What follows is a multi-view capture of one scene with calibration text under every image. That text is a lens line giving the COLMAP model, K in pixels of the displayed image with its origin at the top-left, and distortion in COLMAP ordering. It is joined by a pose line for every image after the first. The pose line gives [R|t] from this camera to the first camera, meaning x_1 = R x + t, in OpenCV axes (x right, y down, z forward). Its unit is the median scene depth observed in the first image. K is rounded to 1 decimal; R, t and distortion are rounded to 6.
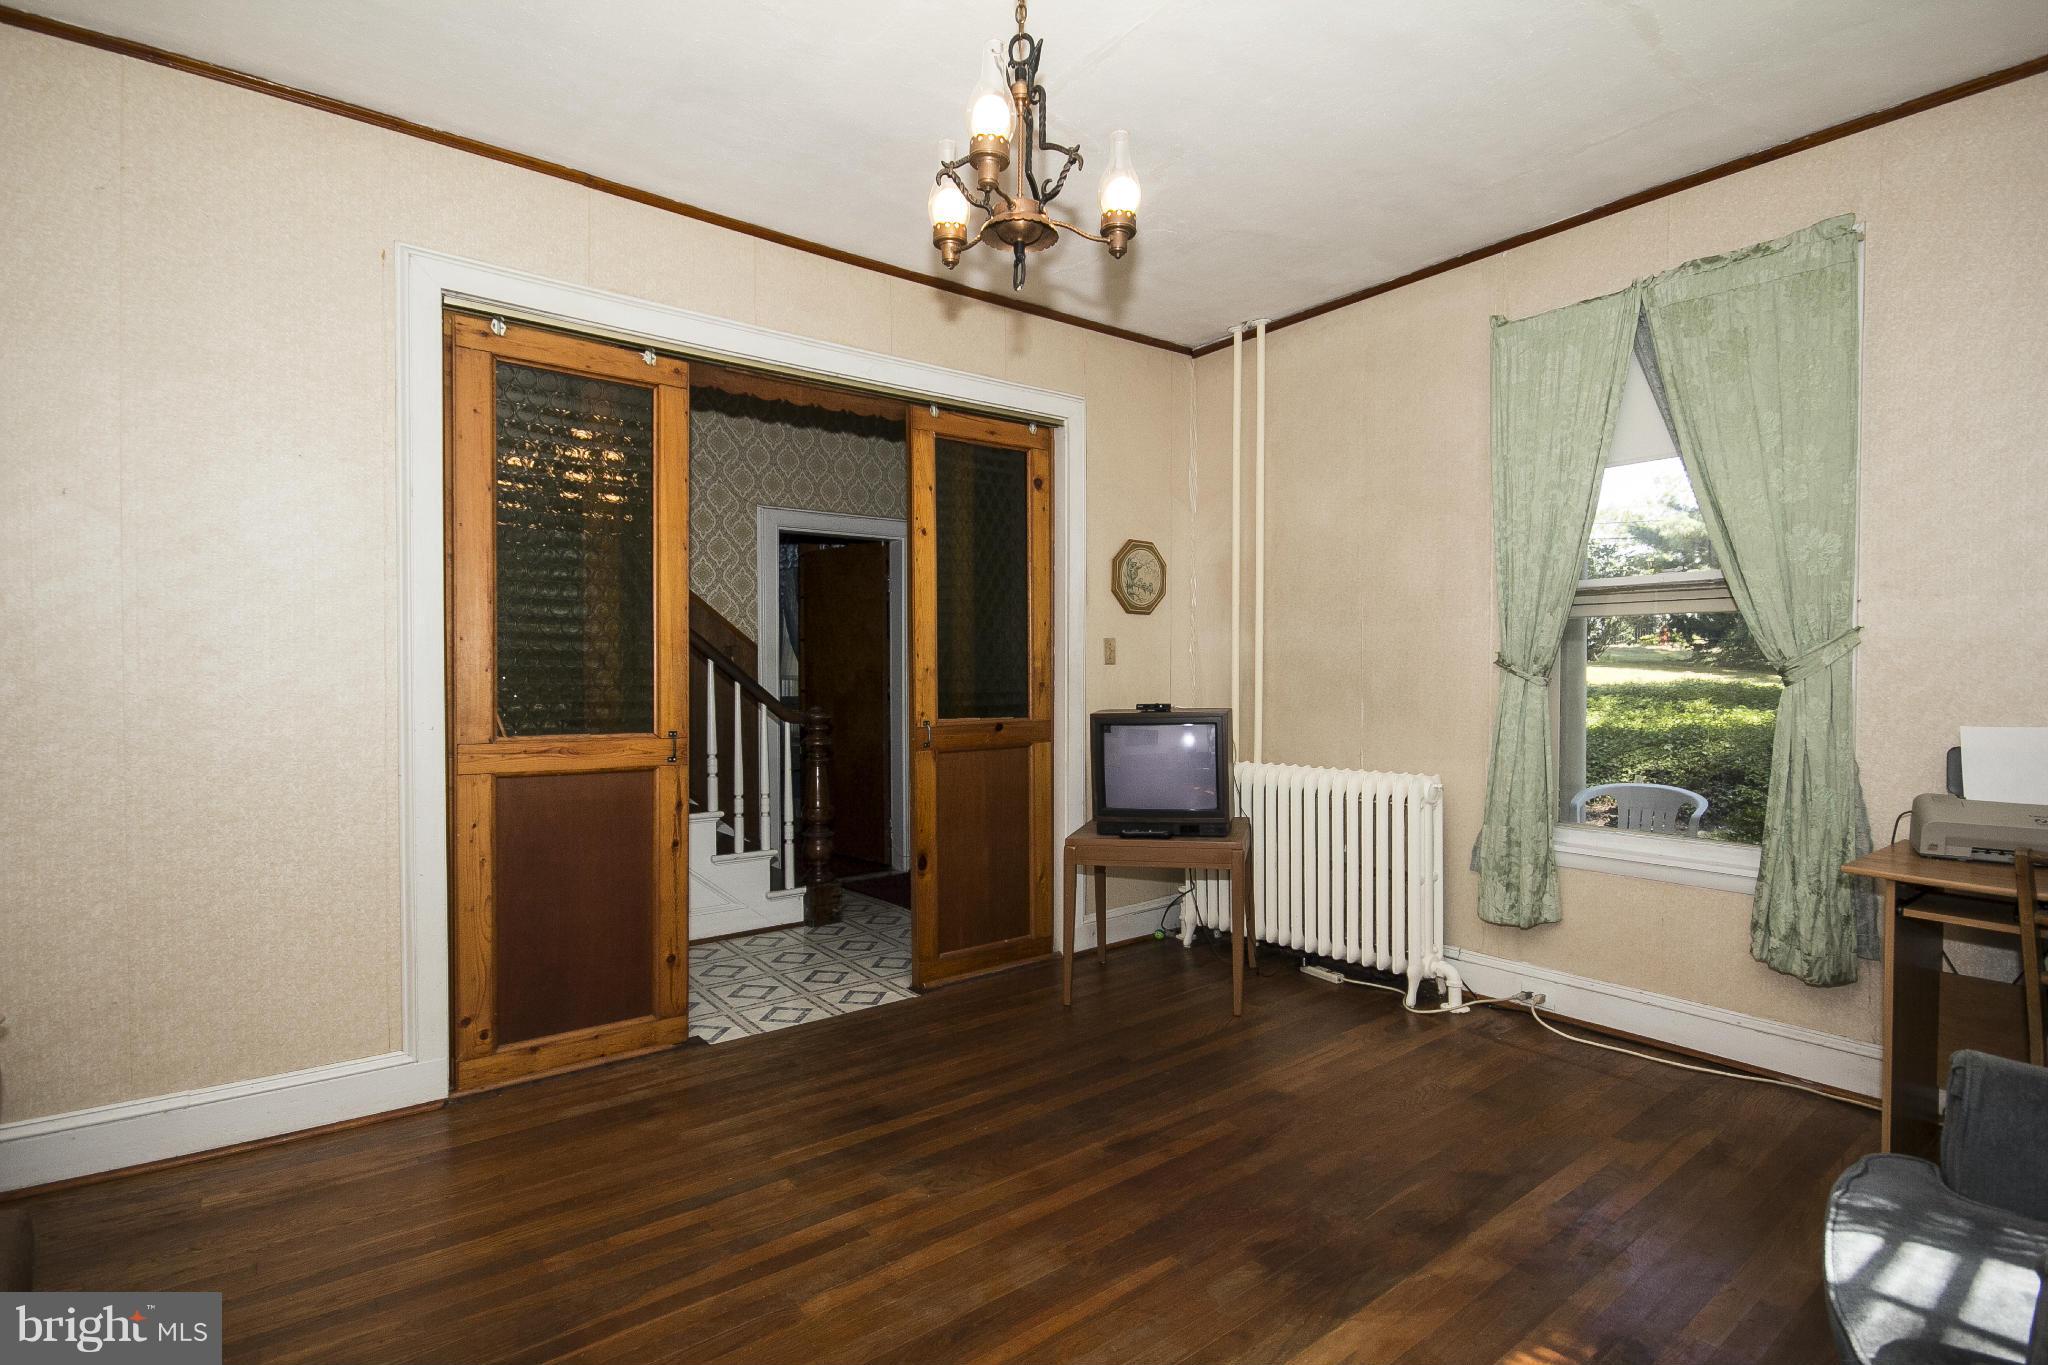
lens RADIAL K [[1008.9, 0, 1027.7], [0, 1008.9, 678.2], [0, 0, 1]] dist [-0.000076, -0.000001]
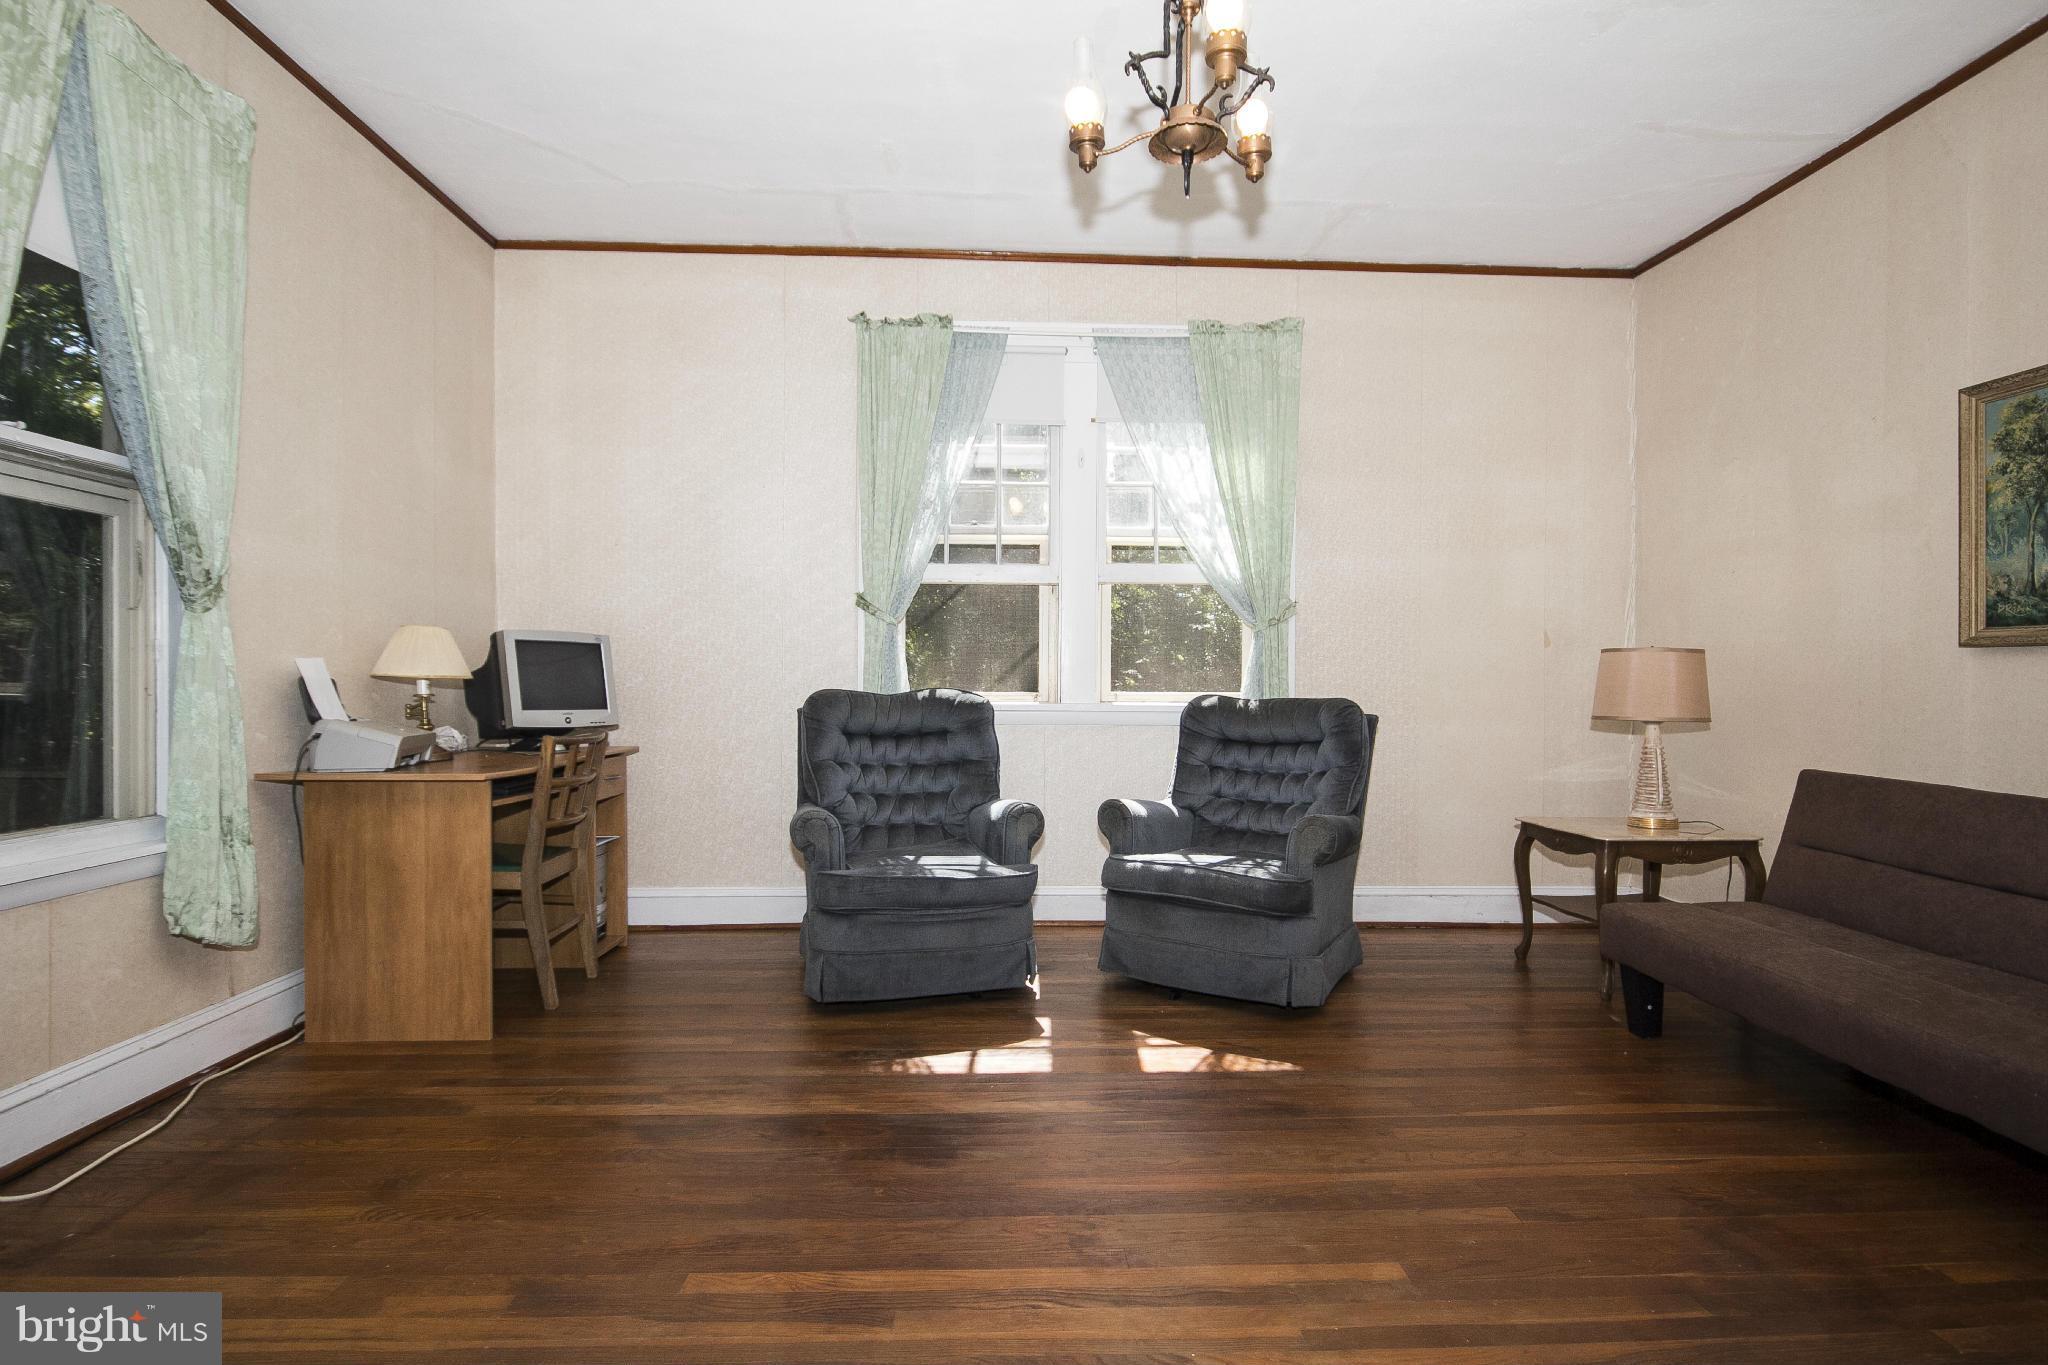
lens RADIAL K [[1008.9, 0, 1030.6], [0, 1008.9, 674.2], [0, 0, 1]] dist [-0.000076, -0.000001]
pose [[-0.800844, -0.003686, 0.598861, -0.412123], [0.006122, 0.999878, 0.014341, 0.057665], [-0.598841, 0.015151, -0.800725, 1.599394]]
